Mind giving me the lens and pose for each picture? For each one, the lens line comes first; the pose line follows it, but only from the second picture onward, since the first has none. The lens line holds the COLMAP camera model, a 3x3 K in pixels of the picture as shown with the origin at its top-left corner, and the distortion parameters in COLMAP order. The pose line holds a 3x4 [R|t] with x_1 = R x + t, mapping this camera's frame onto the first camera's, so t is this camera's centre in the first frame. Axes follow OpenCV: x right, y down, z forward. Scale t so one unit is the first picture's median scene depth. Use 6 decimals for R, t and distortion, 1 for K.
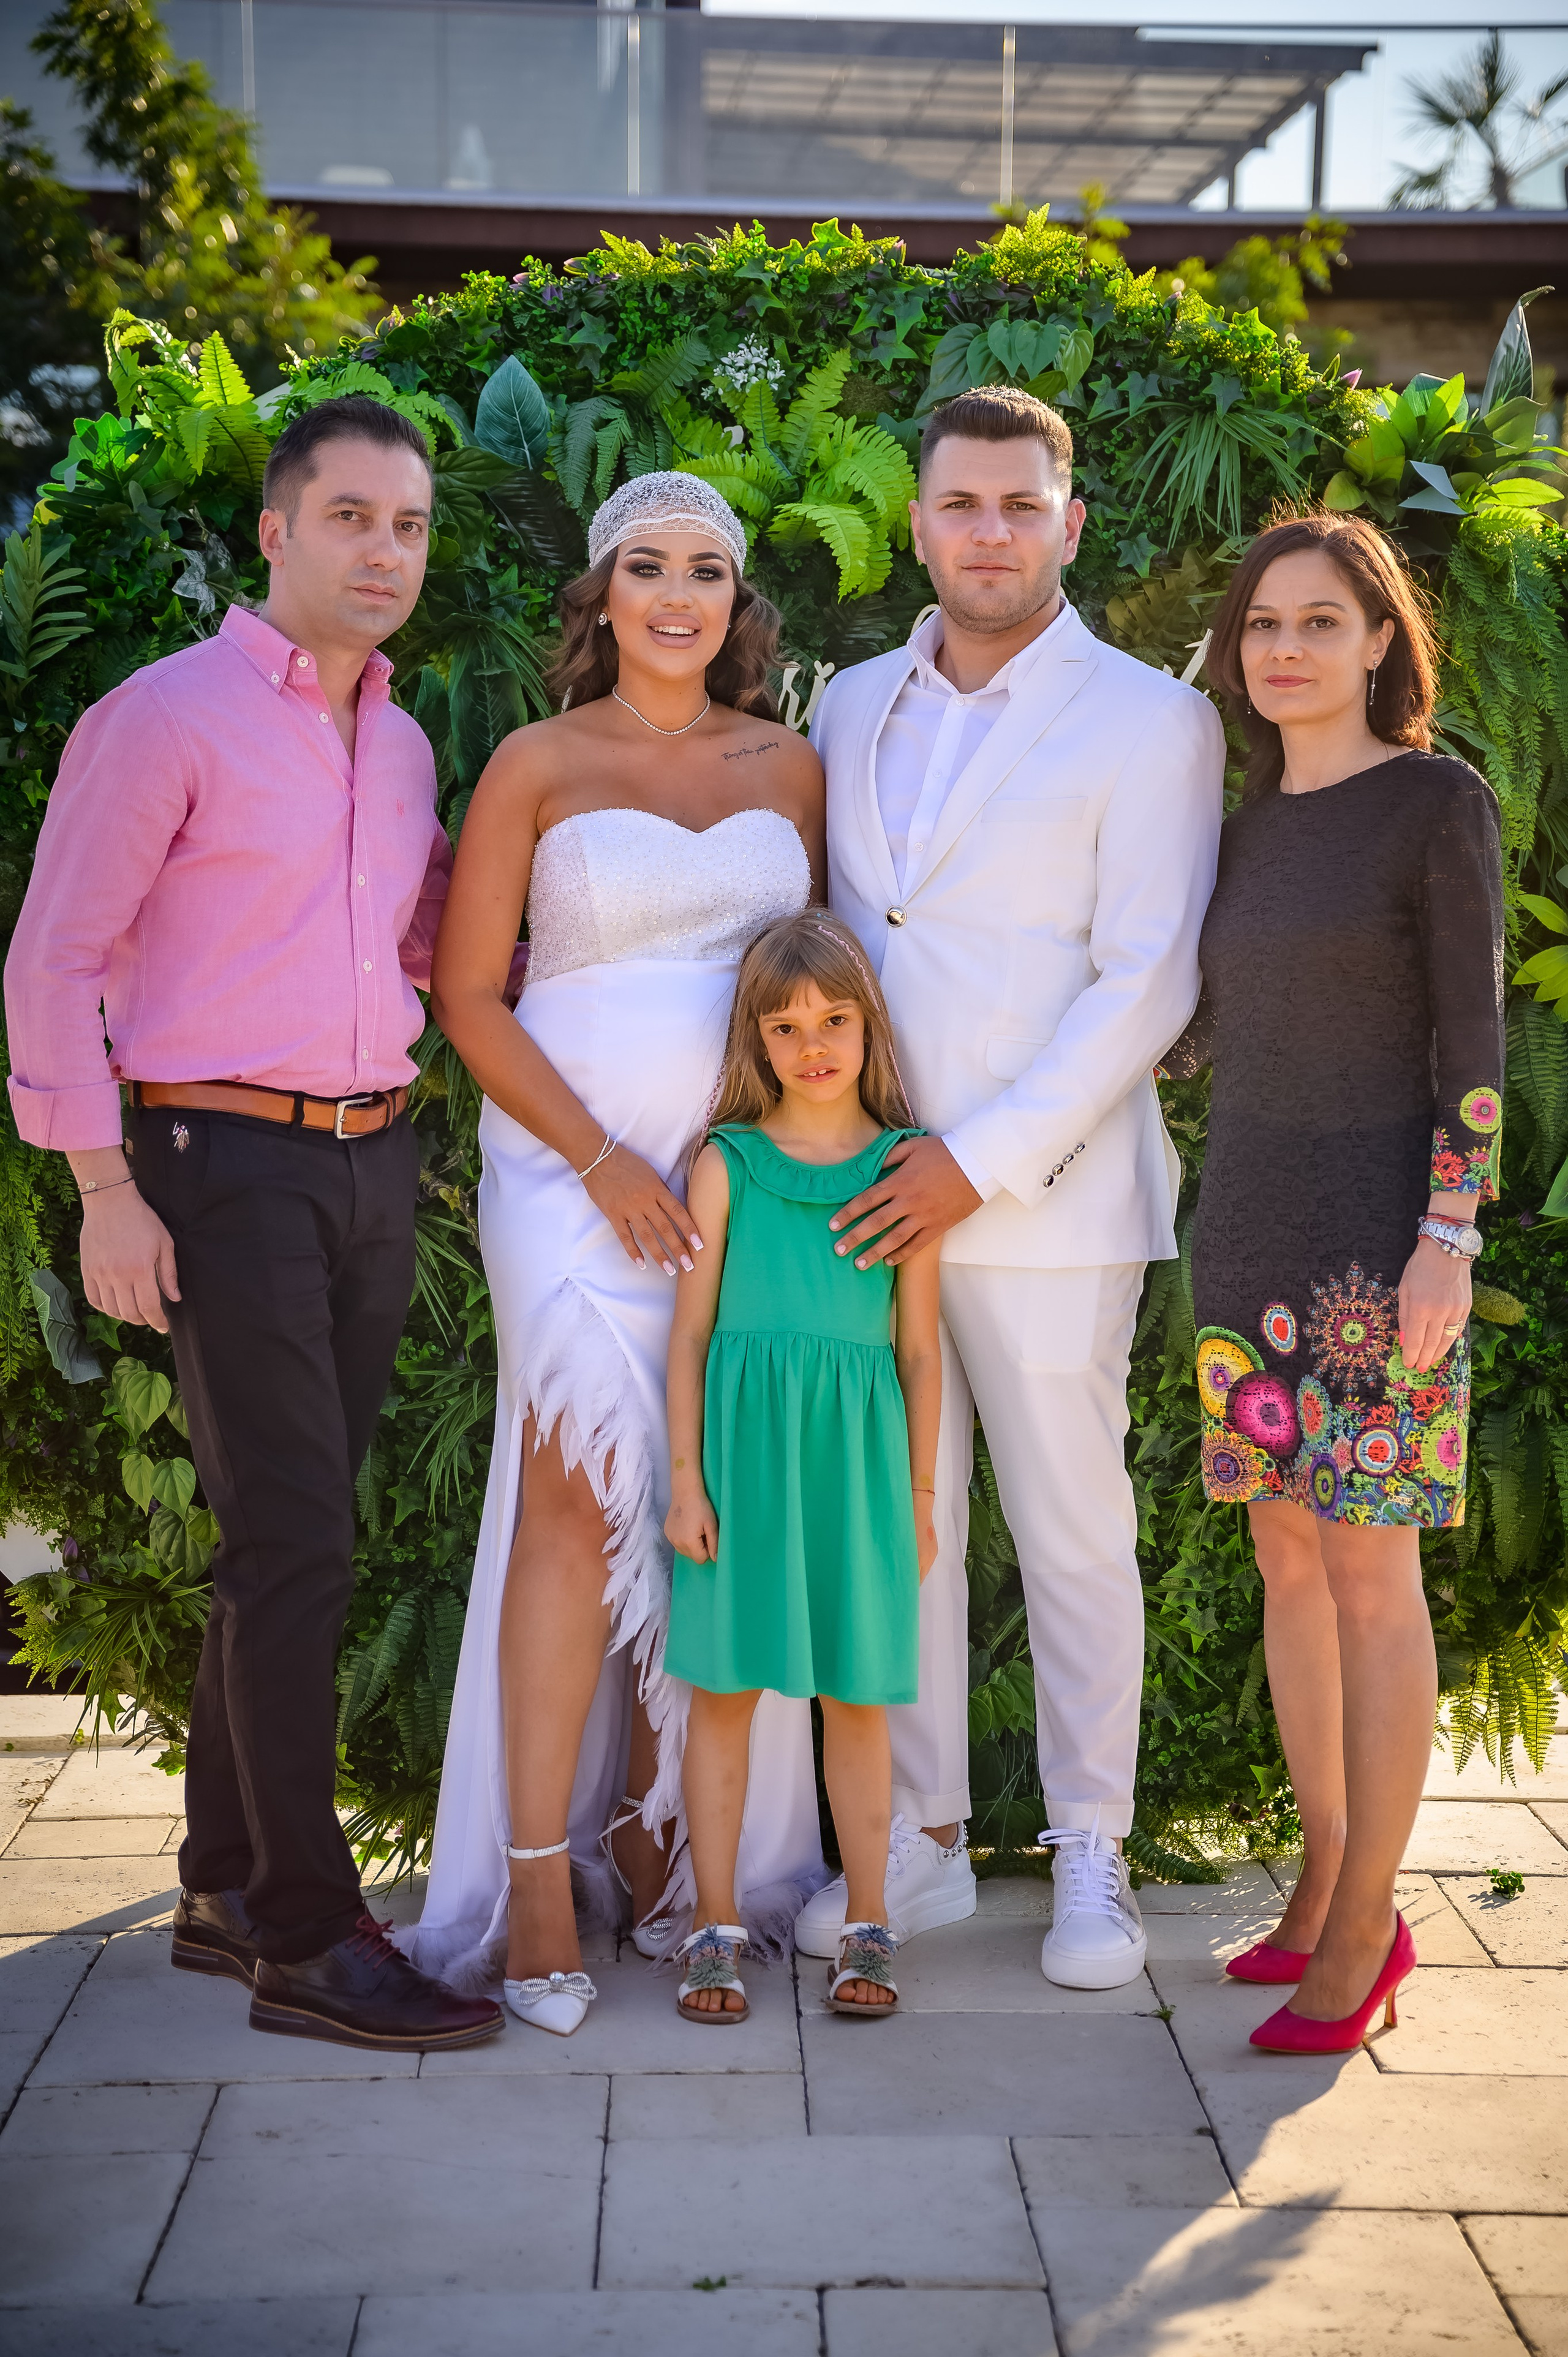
lens RADIAL K [[4017.6, 0, 797.2], [0, 4017.6, 1192.7], [0, 0, 1]] dist [0.326397, 0.000000]
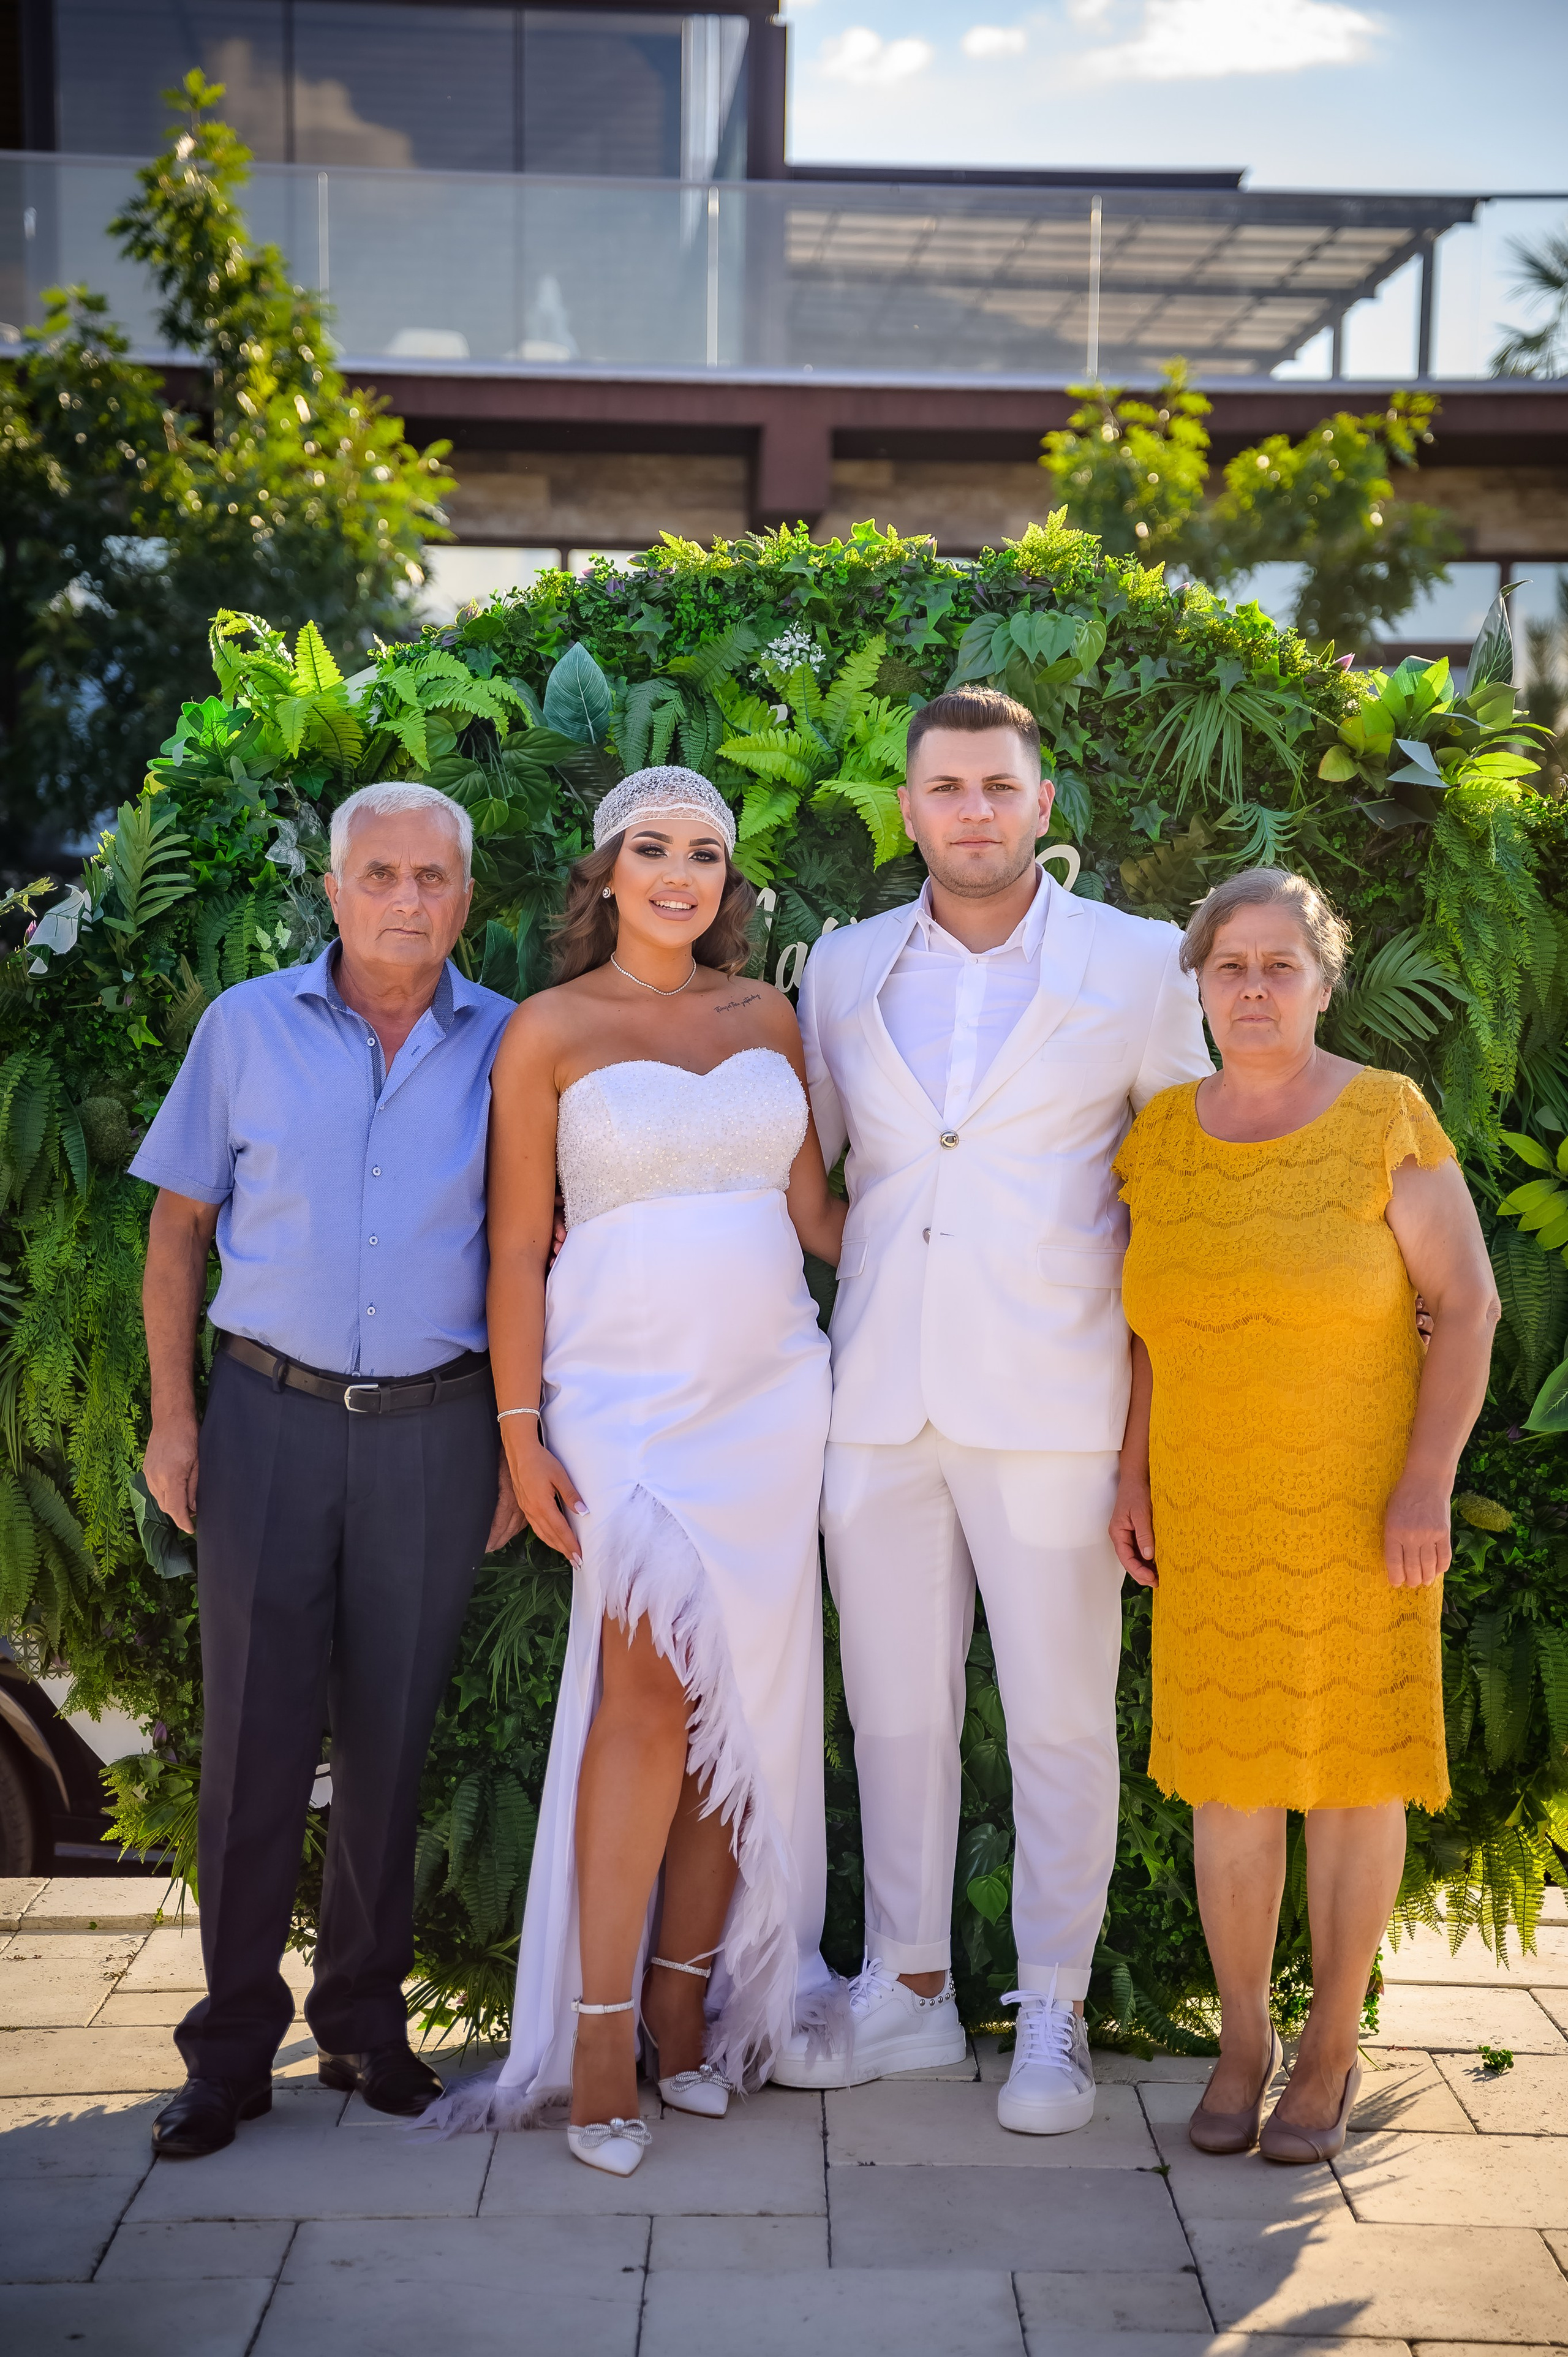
lens RADIAL K [[4352.5, 0, 796.2], [0, 4352.5, 1185.3], [0, 0, 1]] dist [0.382064, 0.000000]
pose [[0.999753, 0.003823, -0.021910, 0.015375], [-0.004766, 0.999058, -0.043129, -0.007920], [0.021725, 0.043223, 0.998829, -0.173141]]
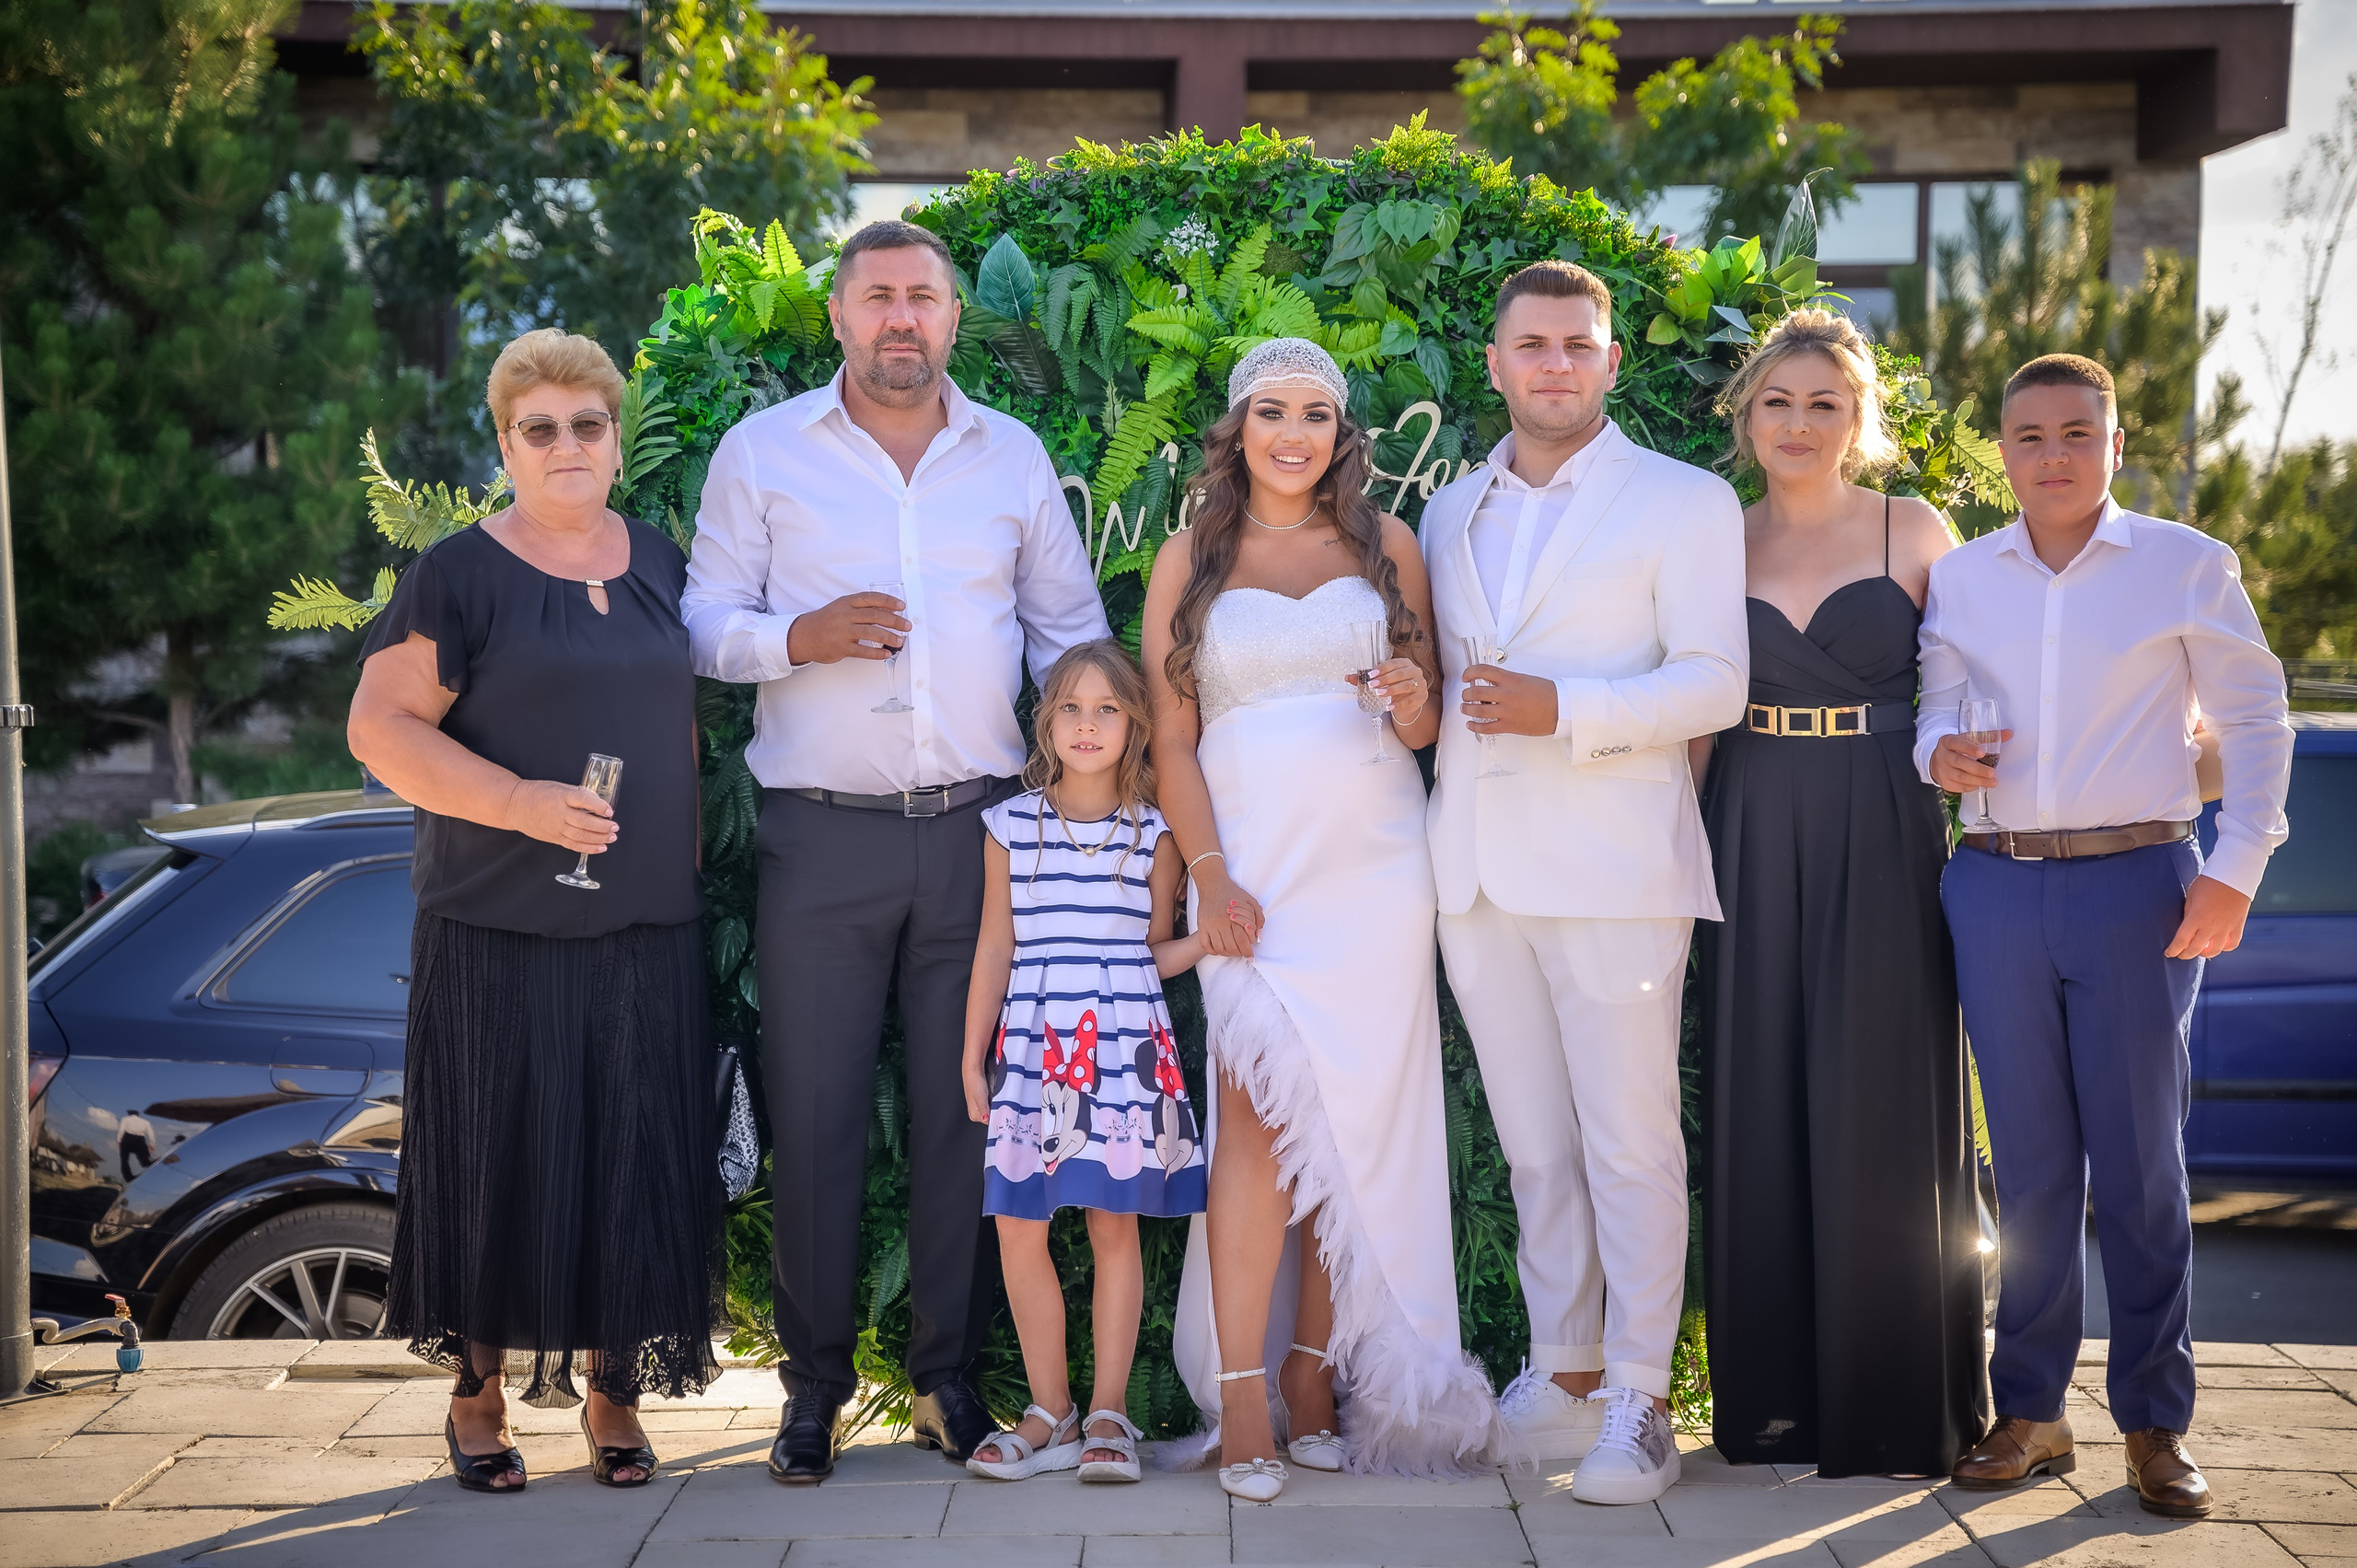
lens RADIAL K [[4598.9, 0, 1142.3], [0, 4598.9, 785.3], [0, 0, 1]] dist [0.477987, 0.000000]
pose [[0.999144, -0.007834, -0.040609, 0.030301], [0.005366, 0.998151, -0.060543, 0.055367], [0.041008, 0.060274, 0.997339, -0.433720]]
